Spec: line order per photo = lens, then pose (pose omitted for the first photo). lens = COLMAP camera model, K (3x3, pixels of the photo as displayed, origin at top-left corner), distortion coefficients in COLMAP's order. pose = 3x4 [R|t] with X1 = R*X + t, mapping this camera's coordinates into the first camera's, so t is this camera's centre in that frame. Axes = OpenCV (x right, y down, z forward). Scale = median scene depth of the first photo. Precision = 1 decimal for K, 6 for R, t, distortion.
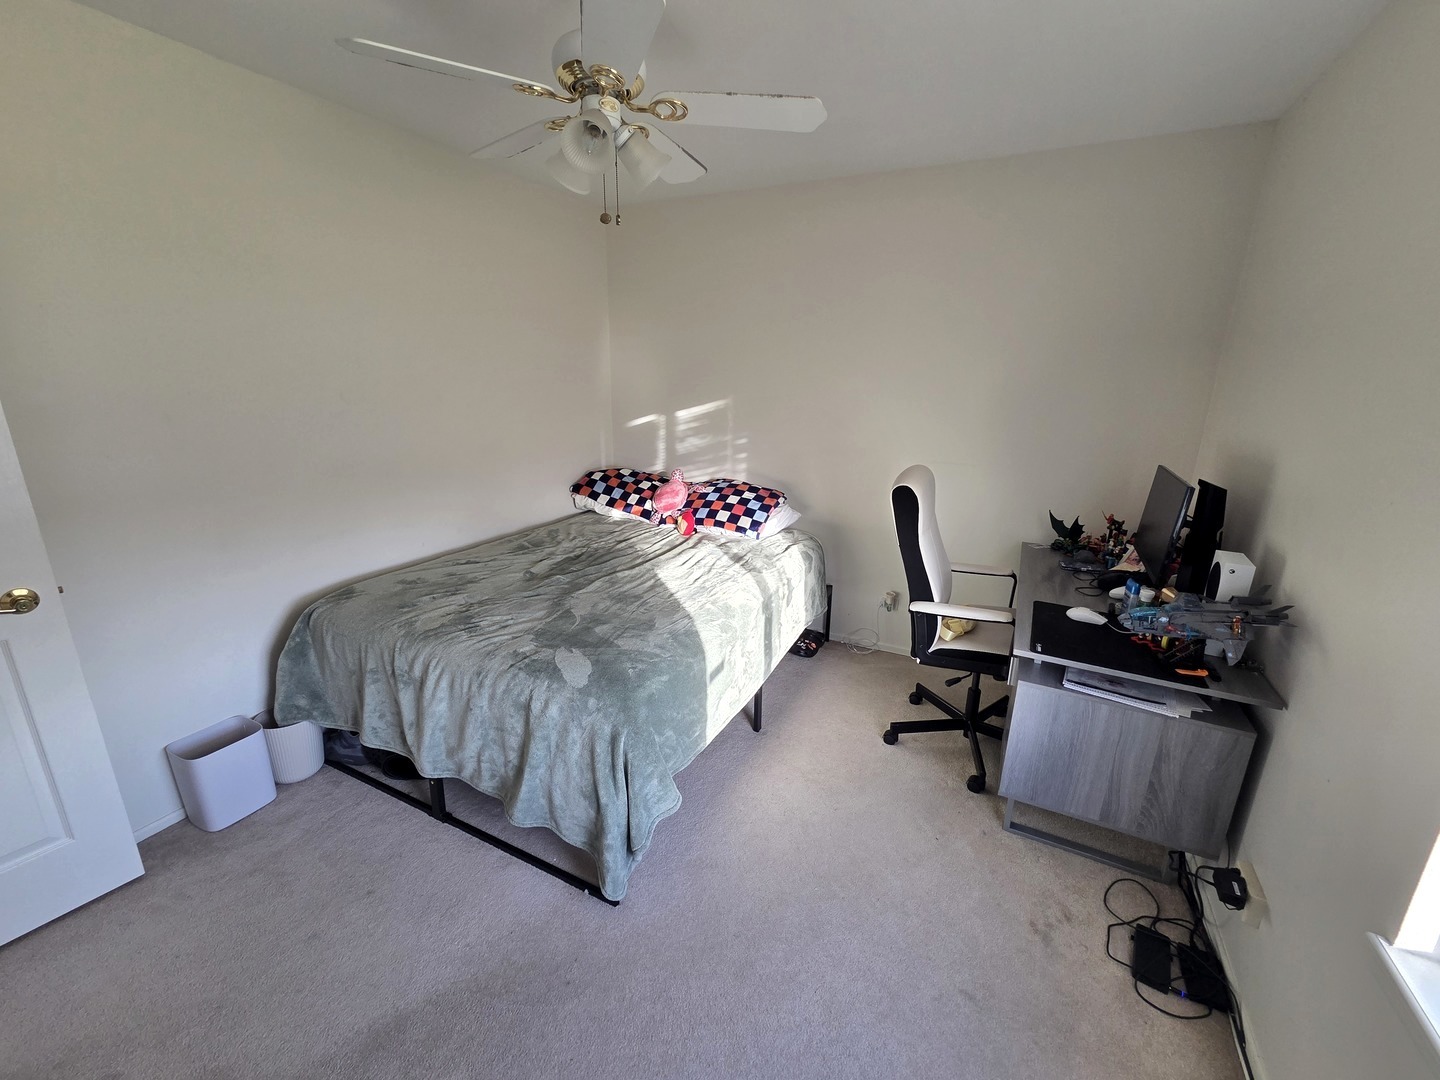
lens RADIAL K [[588.9, 0, 724.2], [0, 588.9, 535.3], [0, 0, 1]] dist [0.006809, 0.000321]
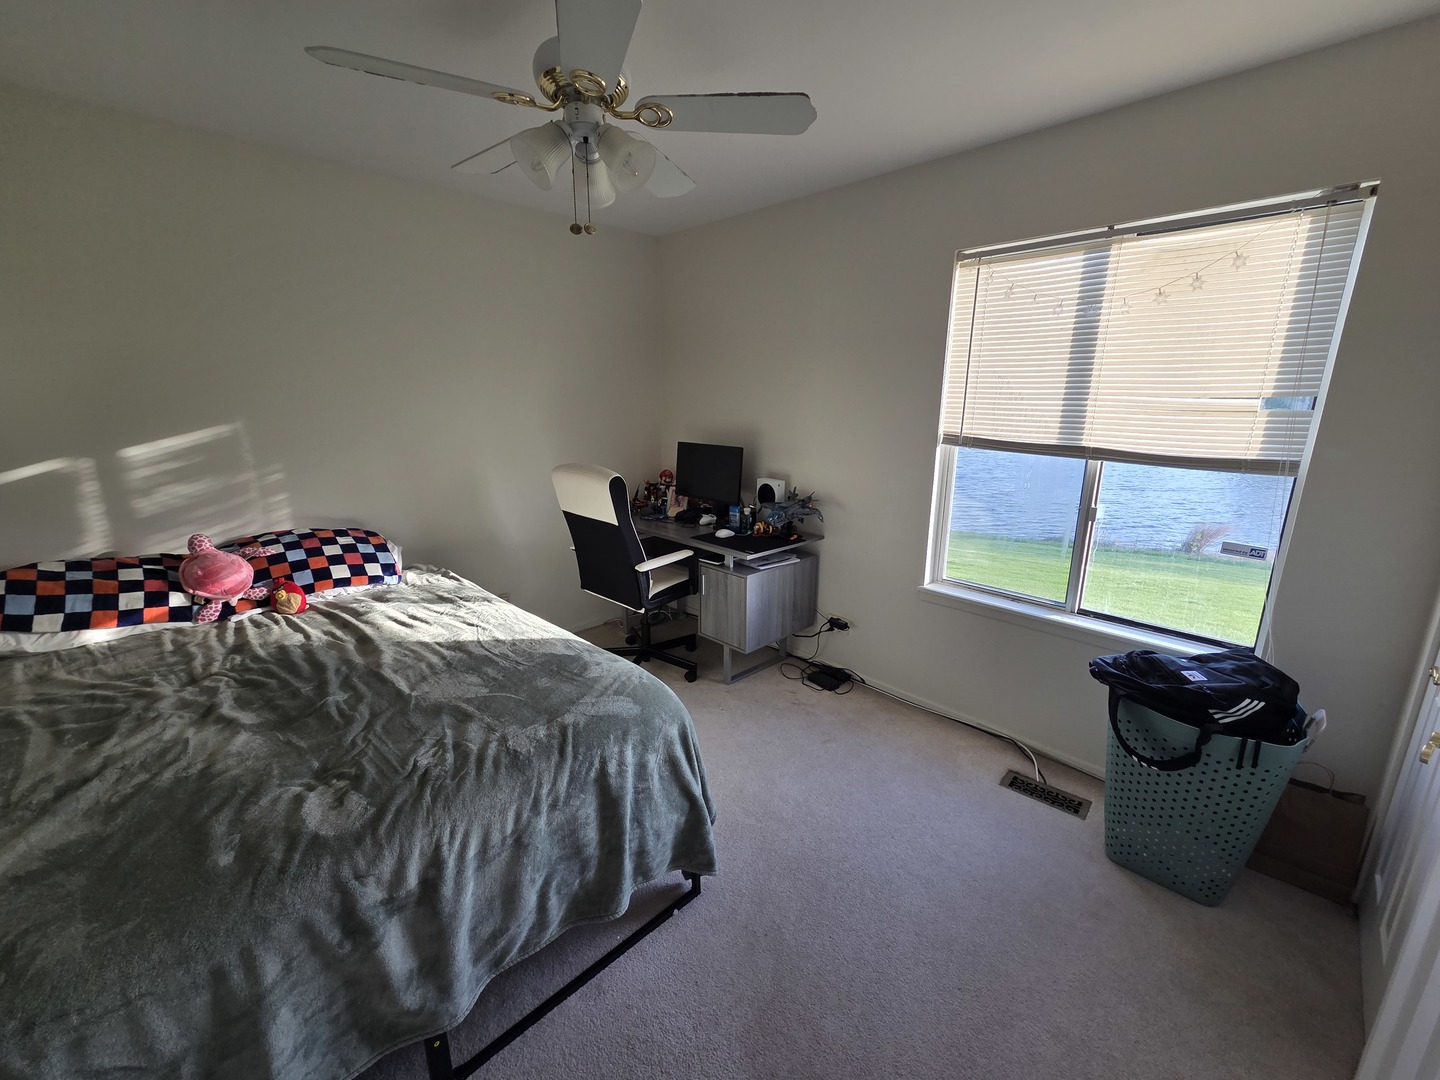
lens RADIAL K [[588.9, 0, 724.2], [0, 588.9, 535.3], [0, 0, 1]] dist [0.006809, 0.000321]
pose [[0.322102, -0.242087, 0.915229, -0.550689], [0.254618, 0.953283, 0.162543, -0.077621], [-0.911822, 0.180679, 0.368694, 0.256514]]
